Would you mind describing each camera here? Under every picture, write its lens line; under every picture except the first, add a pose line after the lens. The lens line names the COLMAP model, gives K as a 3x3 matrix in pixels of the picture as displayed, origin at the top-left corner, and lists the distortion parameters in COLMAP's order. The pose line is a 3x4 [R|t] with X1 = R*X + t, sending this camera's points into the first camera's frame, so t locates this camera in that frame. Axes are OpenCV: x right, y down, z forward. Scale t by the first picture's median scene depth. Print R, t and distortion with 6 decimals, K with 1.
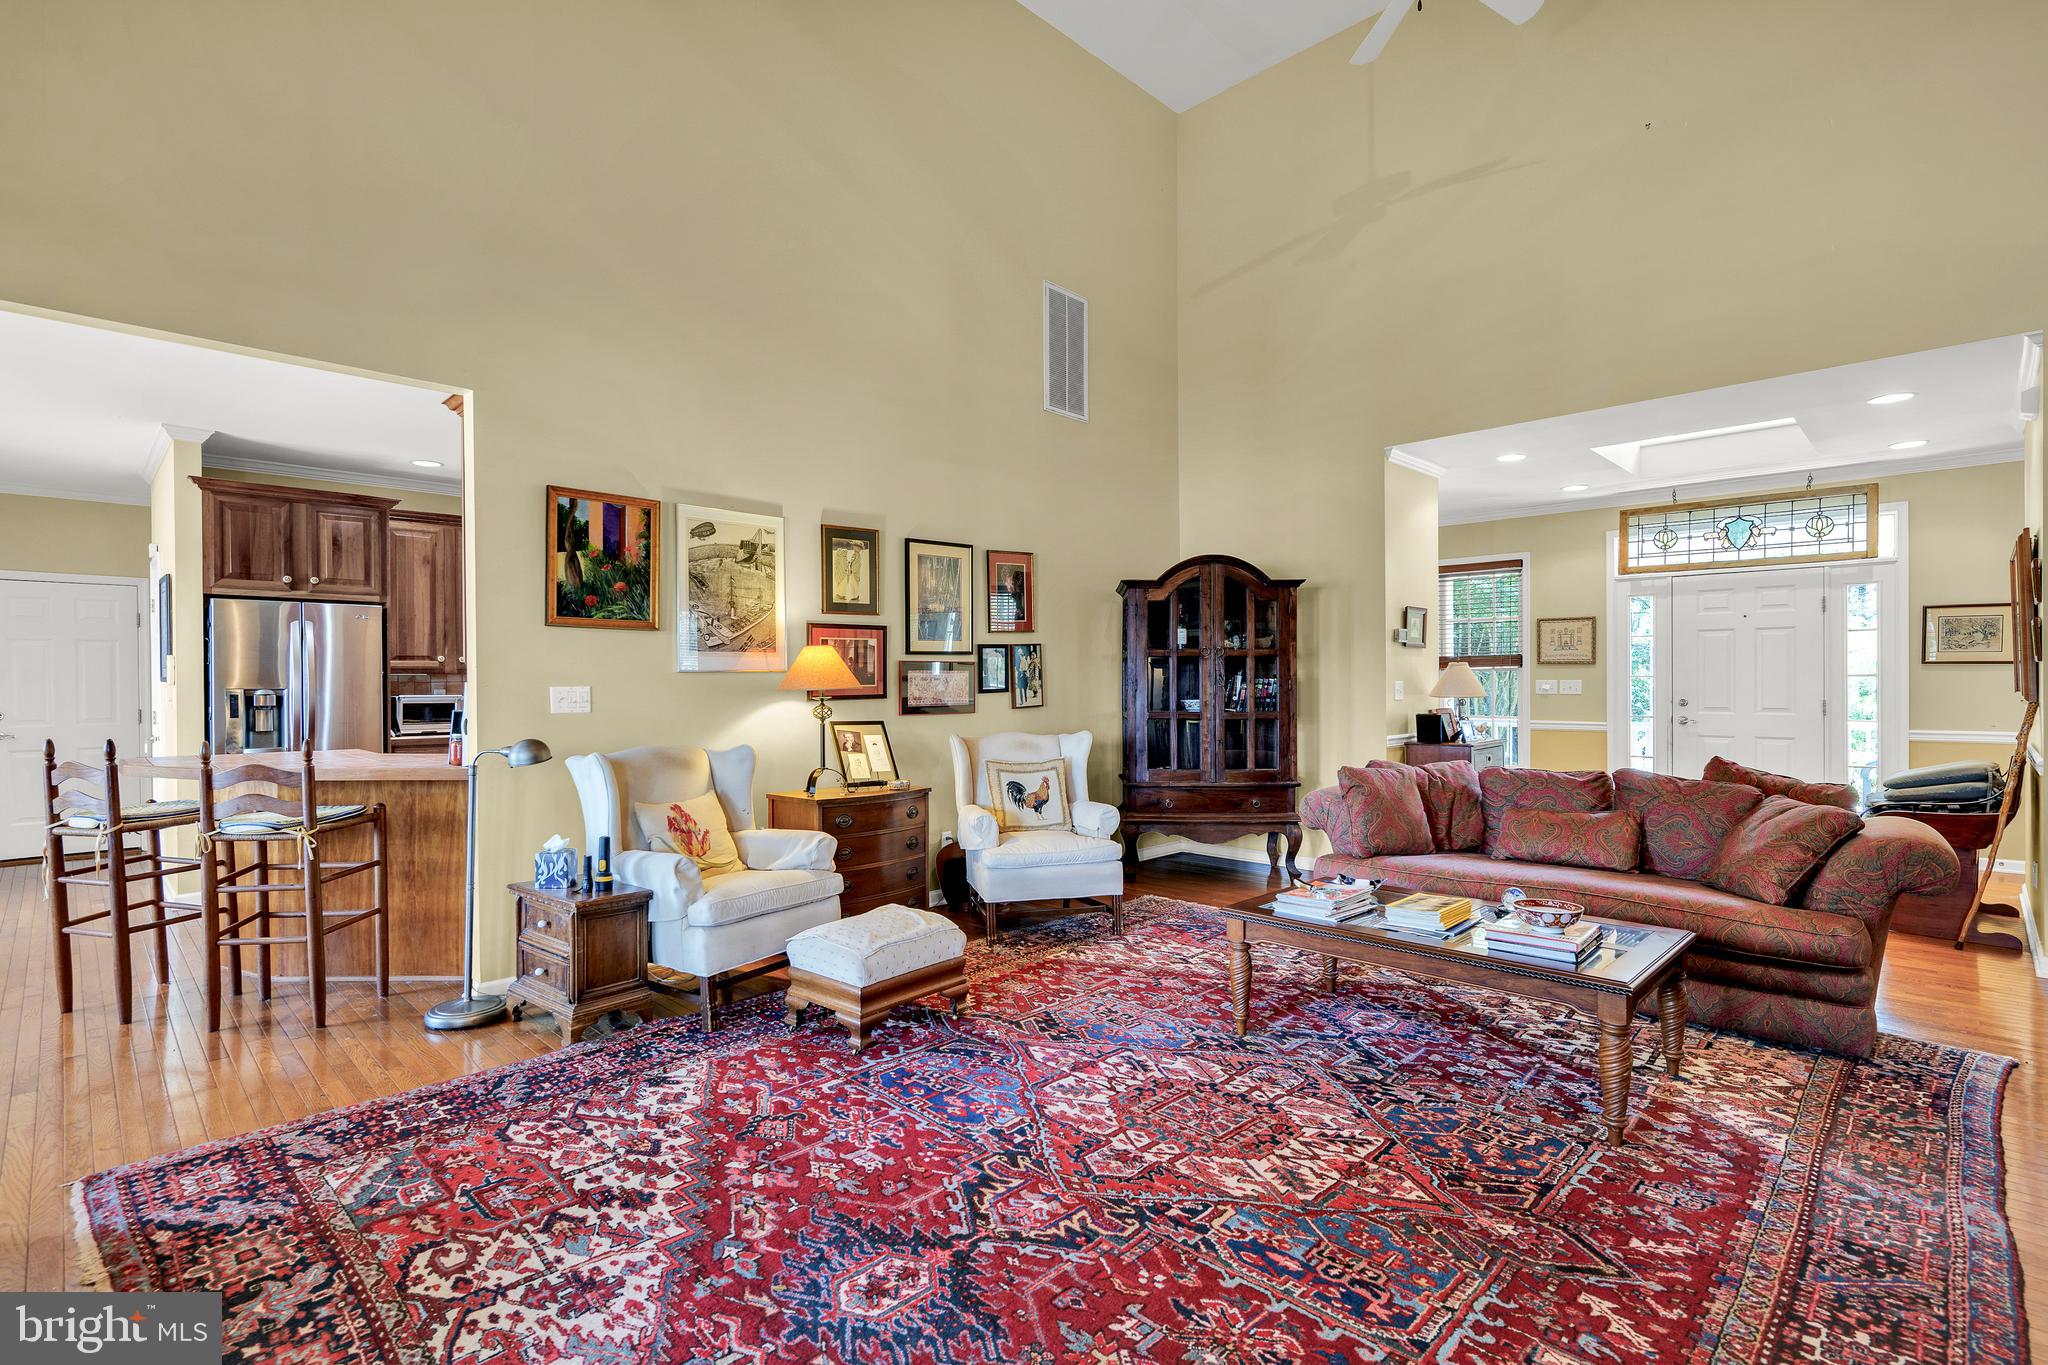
lens RADIAL K [[951.9, 0, 1024.0], [0, 951.9, 682.5], [0, 0, 1]] dist [-0.001673, -0.000638]
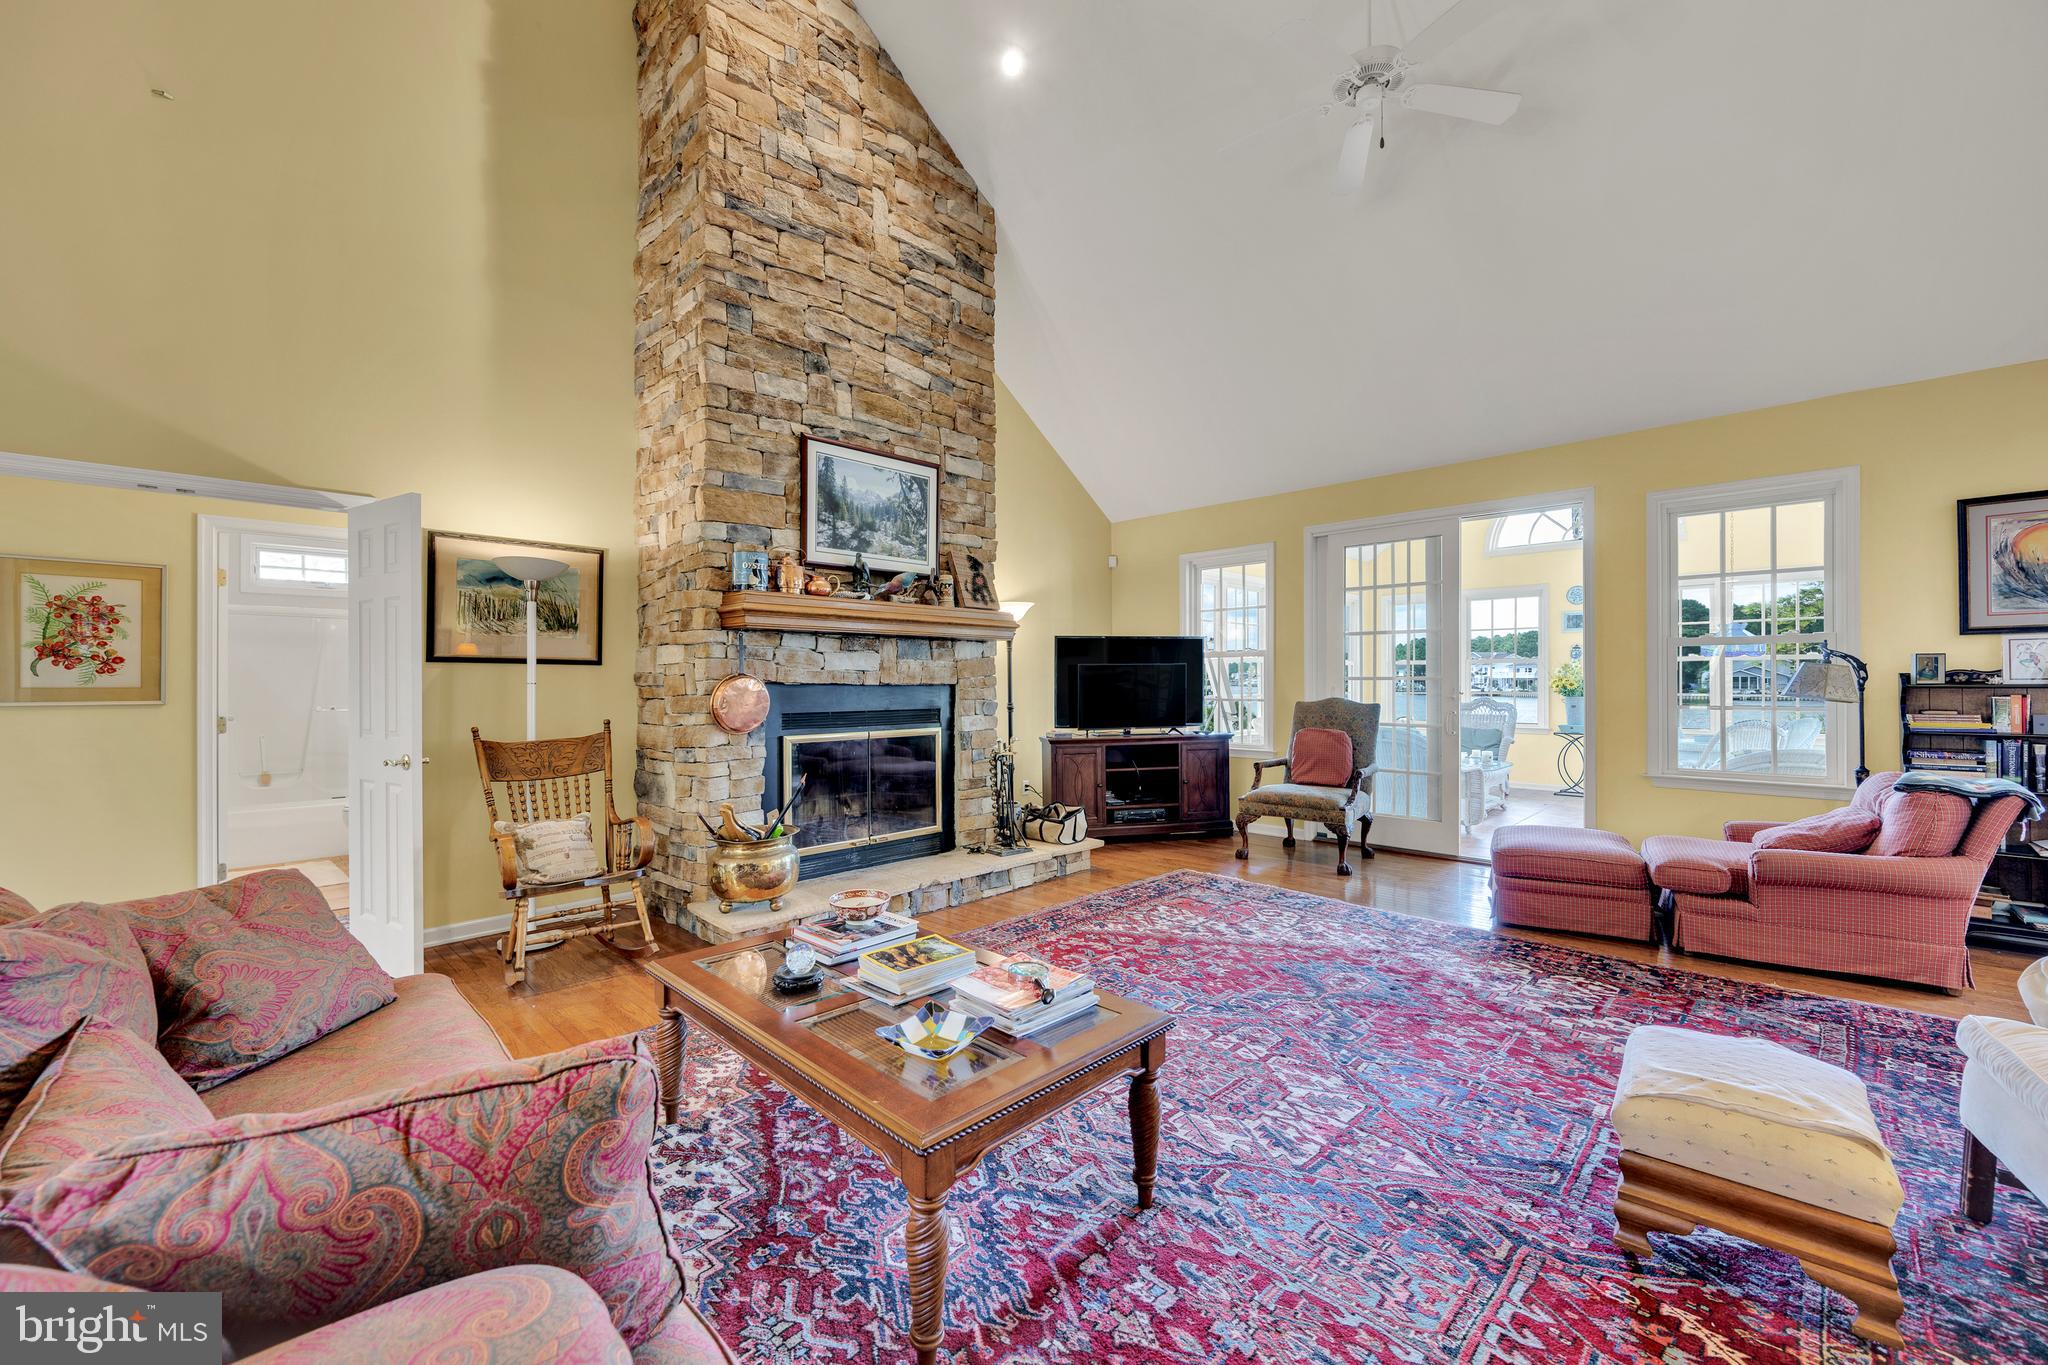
lens RADIAL K [[813.3, 0, 1016.7], [0, 813.3, 678.0], [0, 0, 1]] dist [0.002918, 0.000179]
pose [[-0.999963, 0.008529, 0.001122, 0.326296], [0.008524, 0.999953, -0.004628, 0.000972], [-0.001161, -0.004618, -0.999989, 1.630810]]
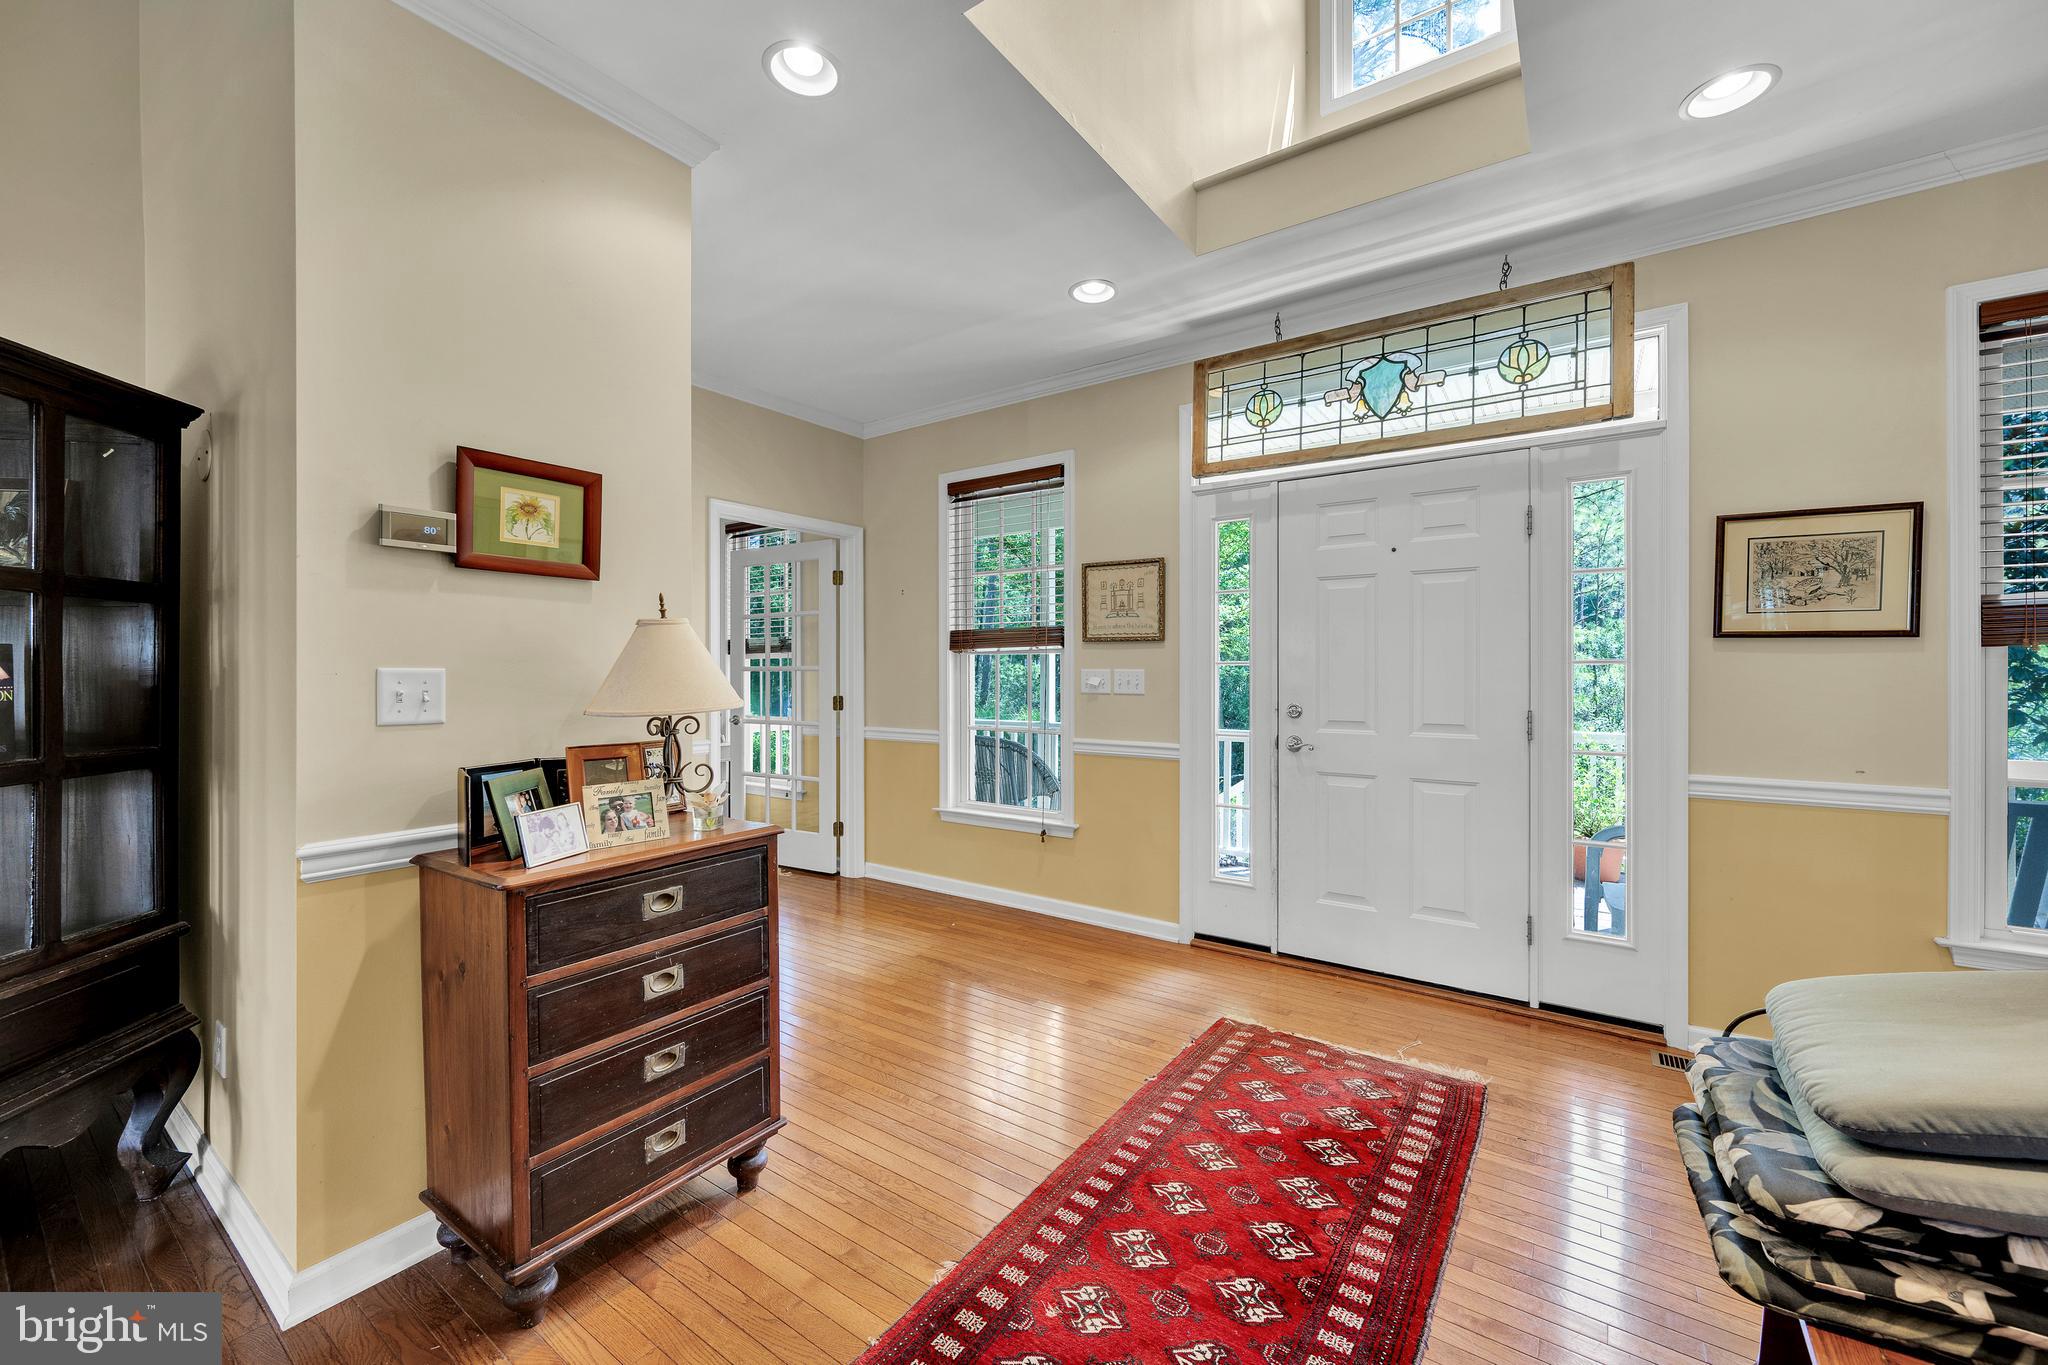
lens RADIAL K [[795.6, 0, 1020.7], [0, 795.6, 671.2], [0, 0, 1]] dist [-0.008629, 0.000077]
pose [[0.987452, 0.002740, 0.157897, 1.084214], [-0.002683, 0.999996, -0.000573, -0.002835], [-0.157898, 0.000142, 0.987455, 1.338025]]
